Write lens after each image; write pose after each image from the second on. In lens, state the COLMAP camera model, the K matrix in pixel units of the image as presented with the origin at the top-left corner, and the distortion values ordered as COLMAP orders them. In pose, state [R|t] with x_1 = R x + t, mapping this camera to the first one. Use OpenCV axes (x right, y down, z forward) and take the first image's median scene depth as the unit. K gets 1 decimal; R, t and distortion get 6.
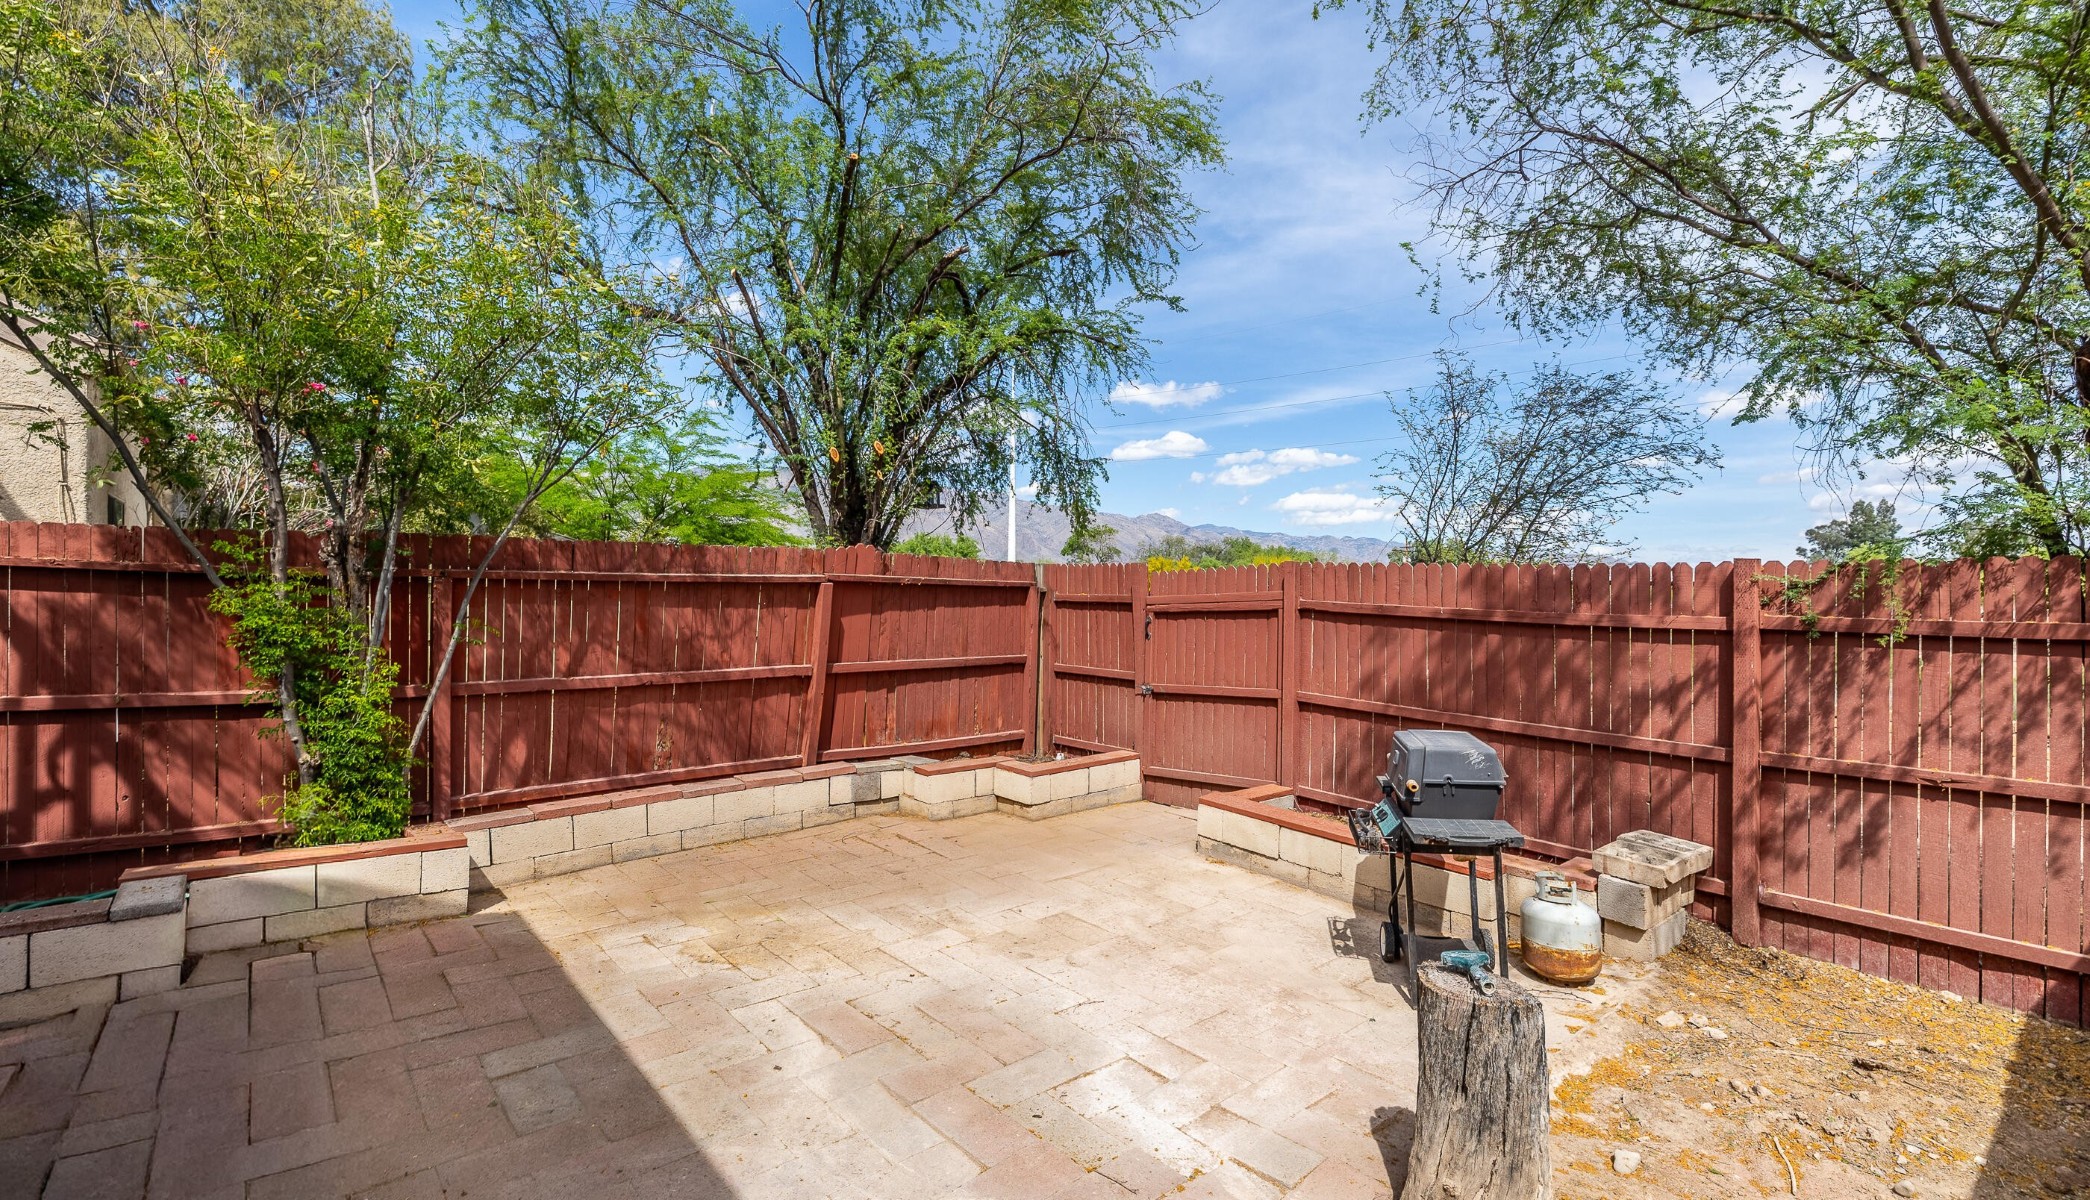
lens RADIAL K [[897.5, 0, 1042.9], [0, 897.5, 600.8], [0, 0, 1]] dist [0.001835, -0.000202]
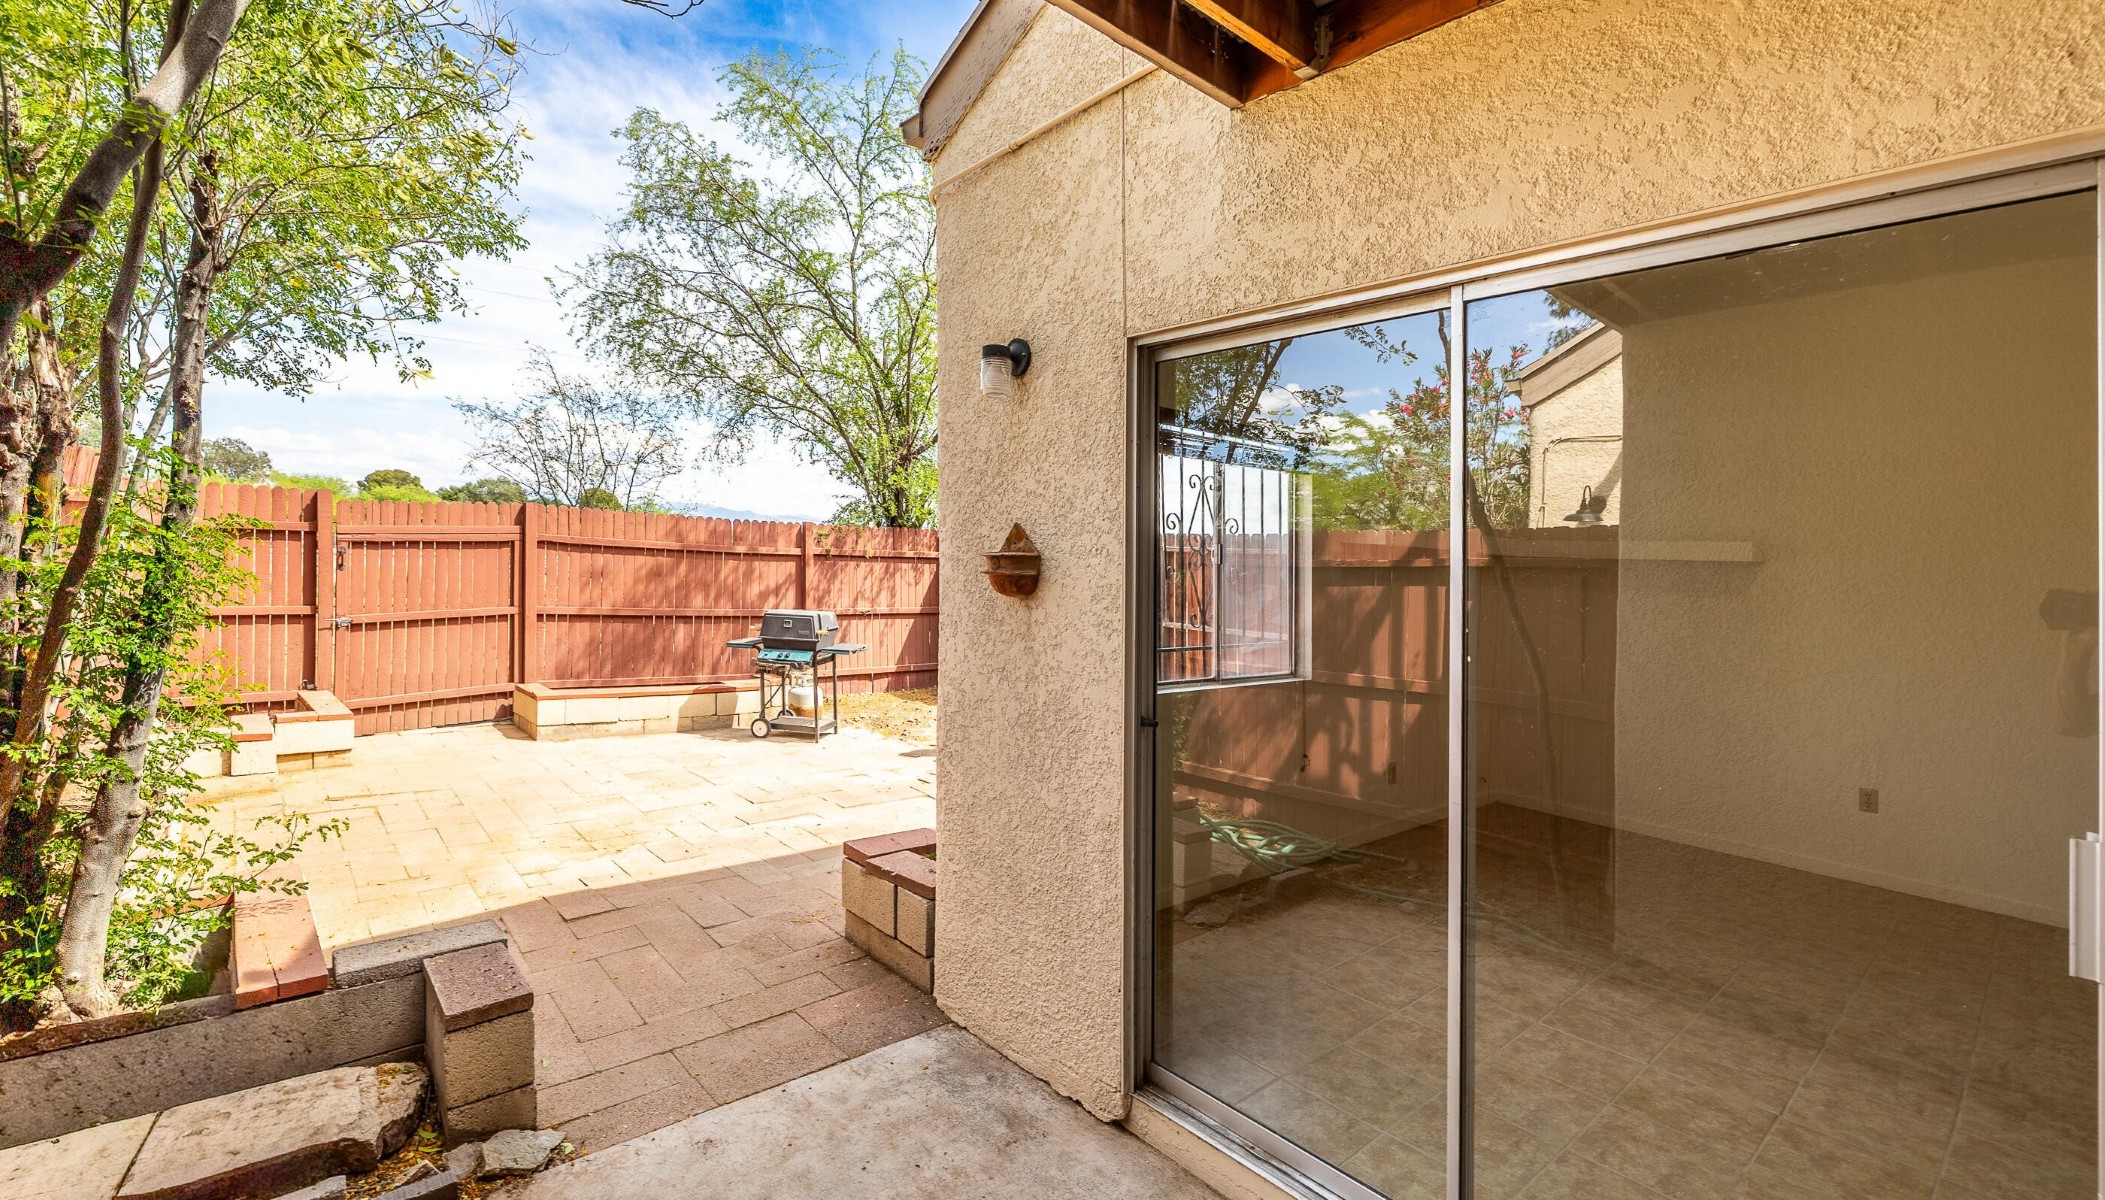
lens RADIAL K [[912.3, 0, 1045.8], [0, 912.3, 571.1], [0, 0, 1]] dist [-0.002746, 0.000255]
pose [[-0.007731, -0.029046, 0.999548, -1.466849], [-0.029419, 0.999152, 0.028807, -0.008786], [-0.999537, -0.029183, -0.008579, 0.448681]]
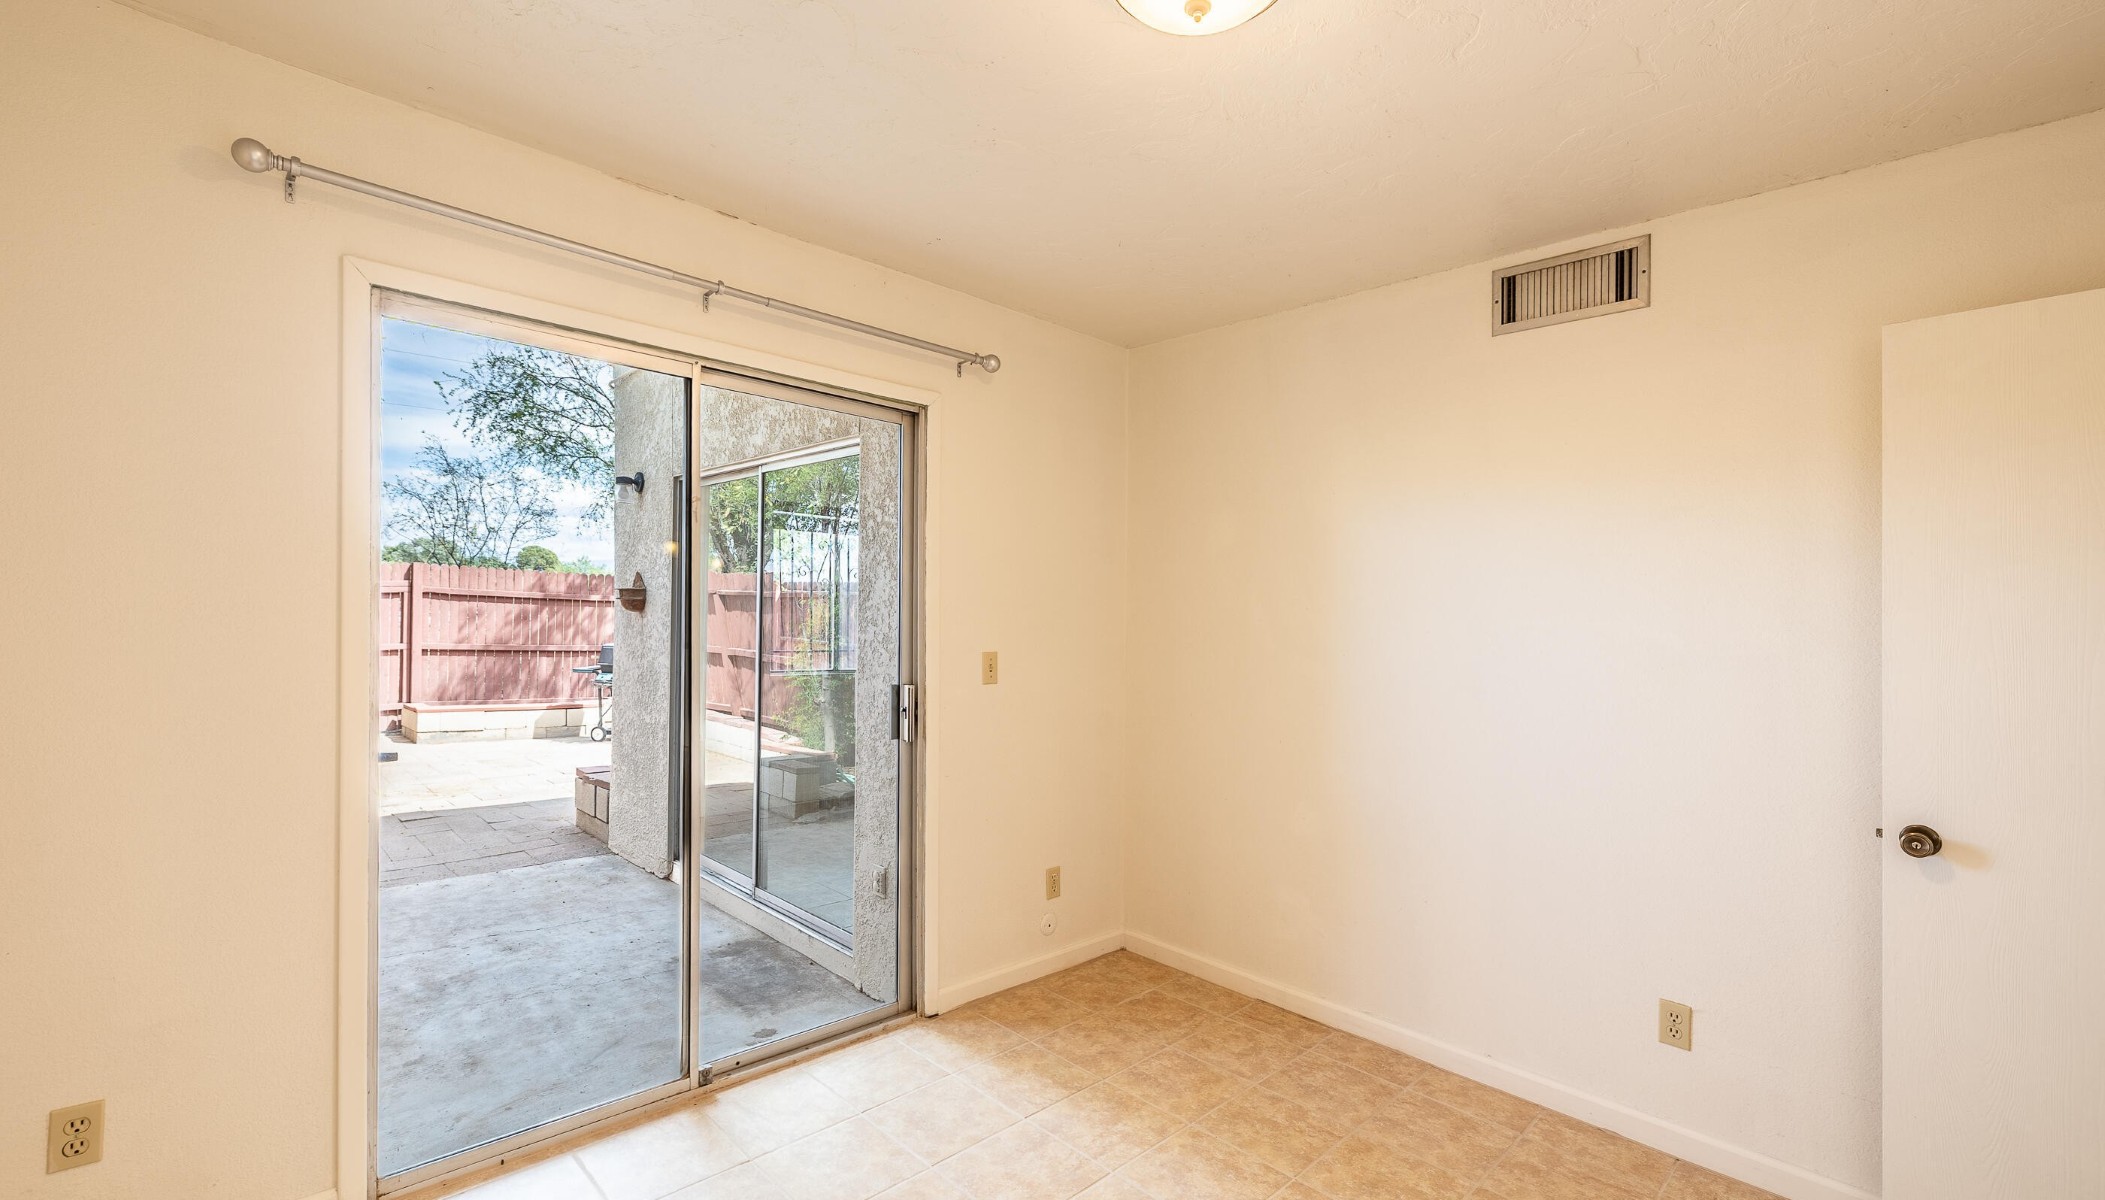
lens RADIAL K [[912.3, 0, 1055.9], [0, 912.3, 611.4], [0, 0, 1]] dist [-0.002746, 0.000255]
pose [[-0.061670, -0.012773, 0.998015, -2.076356], [-0.020232, 0.999729, 0.011544, 0.003465], [-0.997892, -0.019480, -0.061912, -0.034796]]
